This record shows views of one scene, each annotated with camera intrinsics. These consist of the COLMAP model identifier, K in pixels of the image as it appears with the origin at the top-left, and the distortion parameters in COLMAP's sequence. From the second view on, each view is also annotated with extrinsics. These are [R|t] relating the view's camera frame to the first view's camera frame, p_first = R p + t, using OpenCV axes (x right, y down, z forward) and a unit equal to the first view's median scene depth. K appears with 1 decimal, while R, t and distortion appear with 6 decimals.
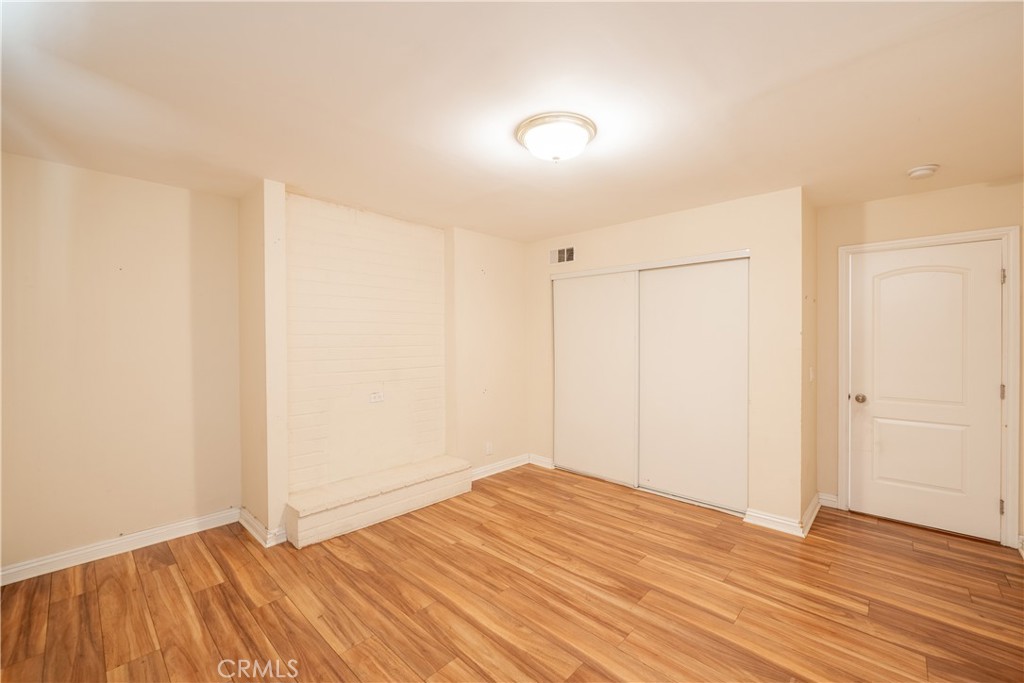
lens RADIAL K [[404.1, 0, 517.0], [0, 404.1, 335.9], [0, 0, 1]] dist [0.002057, 0.002455]
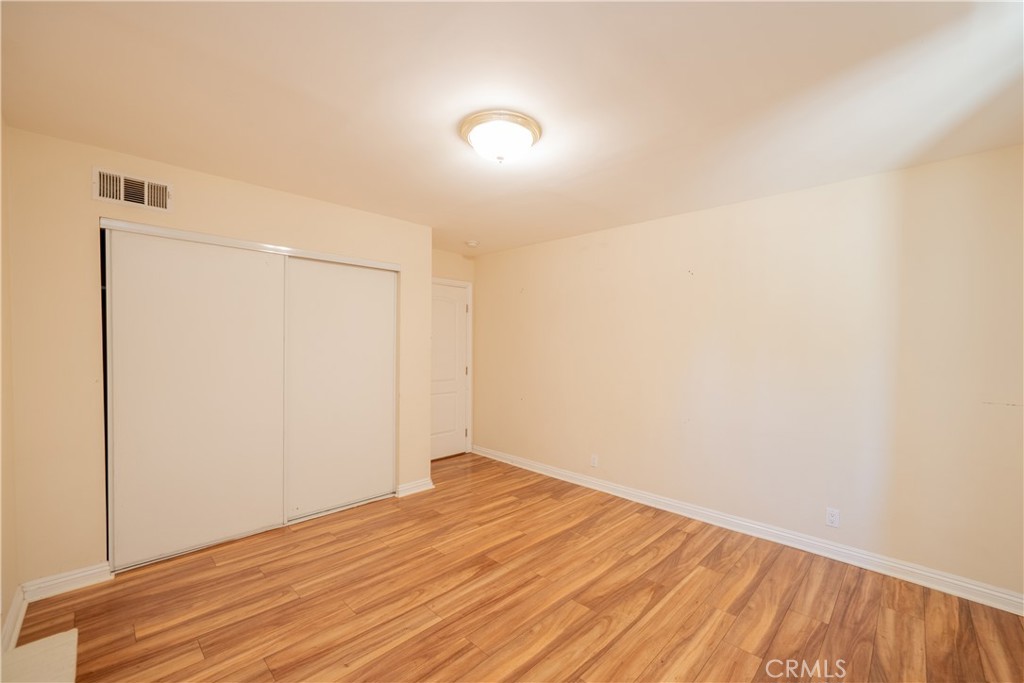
lens RADIAL K [[414.8, 0, 512.3], [0, 414.8, 352.1], [0, 0, 1]] dist [0.002313, -0.000071]
pose [[0.052181, -0.018810, 0.998460, -0.701125], [-0.017839, 0.999646, 0.019765, 0.007483], [-0.998478, -0.018843, 0.051827, 0.705150]]
